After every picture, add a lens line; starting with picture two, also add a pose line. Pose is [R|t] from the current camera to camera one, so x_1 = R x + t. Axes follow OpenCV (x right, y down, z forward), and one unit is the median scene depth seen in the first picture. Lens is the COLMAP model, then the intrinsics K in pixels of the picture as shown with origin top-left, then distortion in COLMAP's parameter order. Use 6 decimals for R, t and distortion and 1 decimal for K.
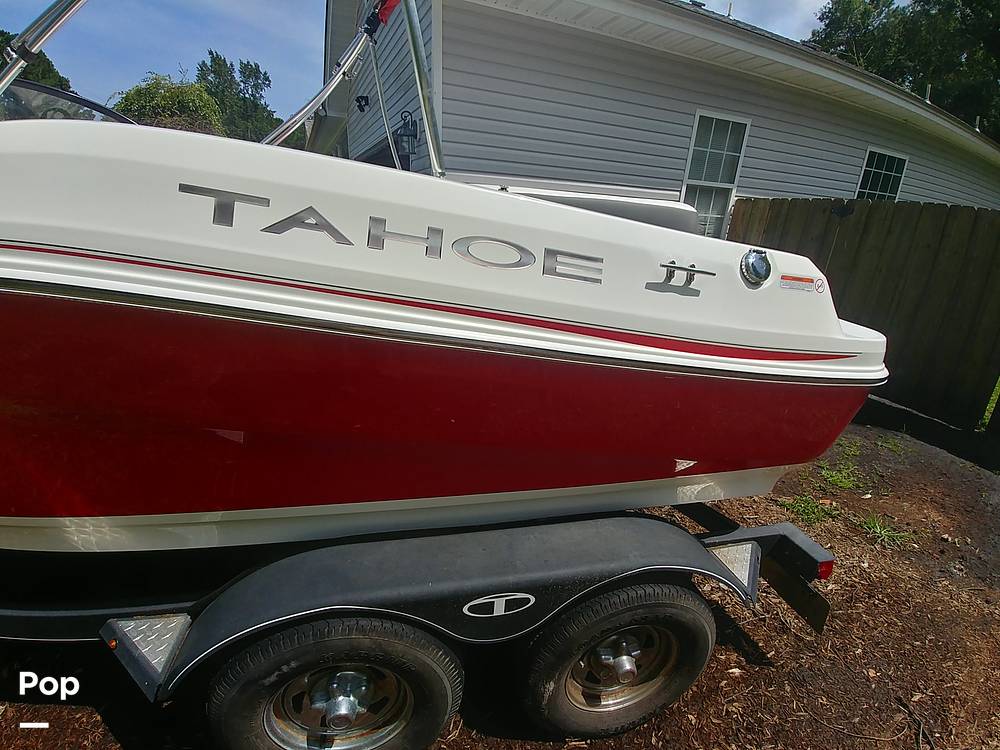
lens RADIAL K [[425.9, 0, 500.0], [0, 425.9, 375.0], [0, 0, 1]] dist [-0.002095, -0.022657]
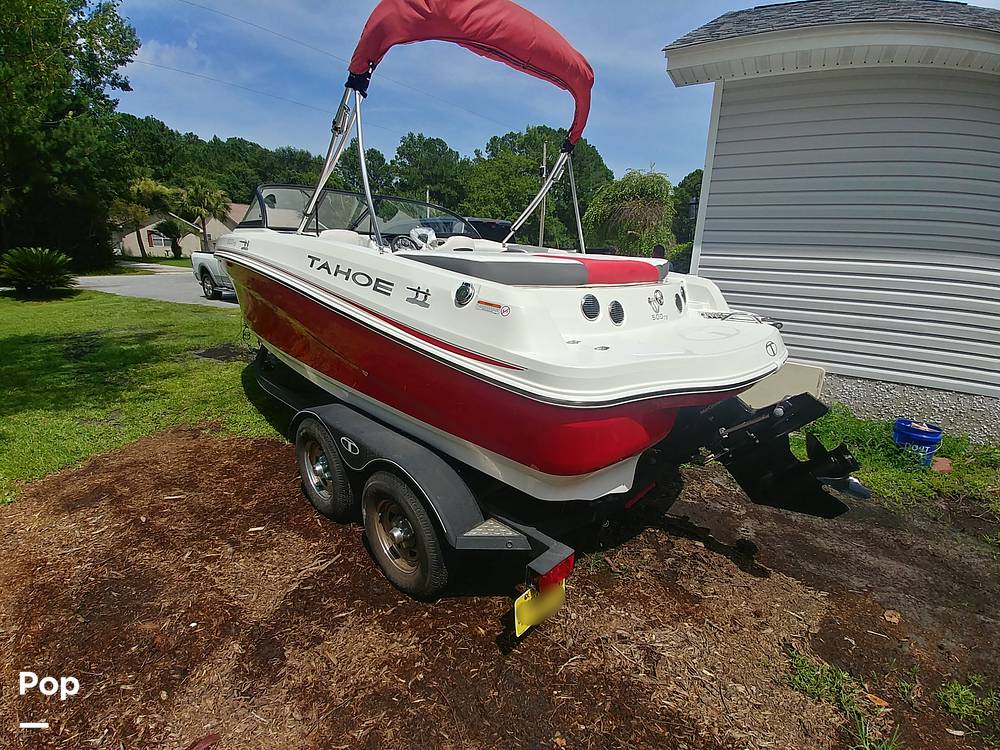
lens RADIAL K [[425.9, 0, 500.0], [0, 425.9, 375.0], [0, 0, 1]] dist [-0.002095, -0.022657]
pose [[0.577784, 0.197707, -0.791882, 2.200161], [-0.278647, 0.959707, 0.036298, -0.076245], [0.767152, 0.199683, 0.609594, 0.250434]]
